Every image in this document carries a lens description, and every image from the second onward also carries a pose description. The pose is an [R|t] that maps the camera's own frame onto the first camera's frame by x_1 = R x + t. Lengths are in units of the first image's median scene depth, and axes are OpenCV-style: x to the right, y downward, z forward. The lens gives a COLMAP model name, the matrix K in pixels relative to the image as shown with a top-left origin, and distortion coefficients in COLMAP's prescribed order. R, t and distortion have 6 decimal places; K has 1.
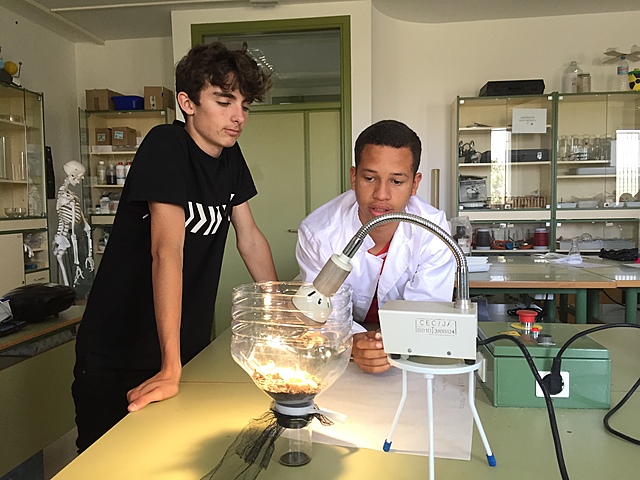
lens RADIAL K [[546.4, 0, 320.0], [0, 546.4, 240.0], [0, 0, 1]] dist [0.084514, -0.135180]
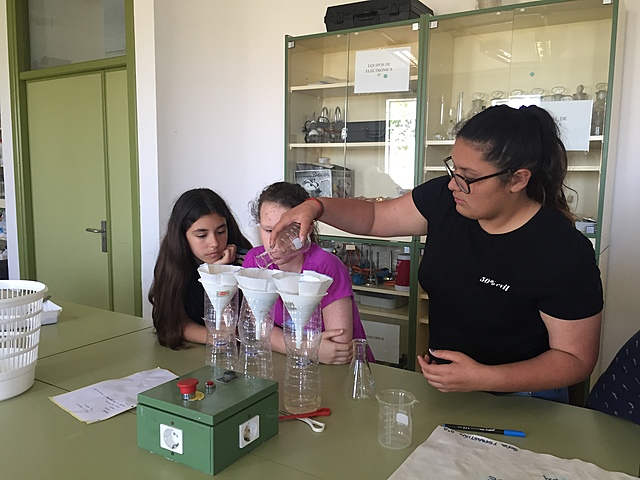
lens RADIAL K [[546.4, 0, 320.0], [0, 546.4, 240.0], [0, 0, 1]] dist [0.084514, -0.135180]
pose [[0.913997, 0.068105, -0.399964, 0.555847], [-0.048542, 0.997086, 0.058854, -0.068220], [0.402806, -0.034377, 0.914639, 0.434372]]
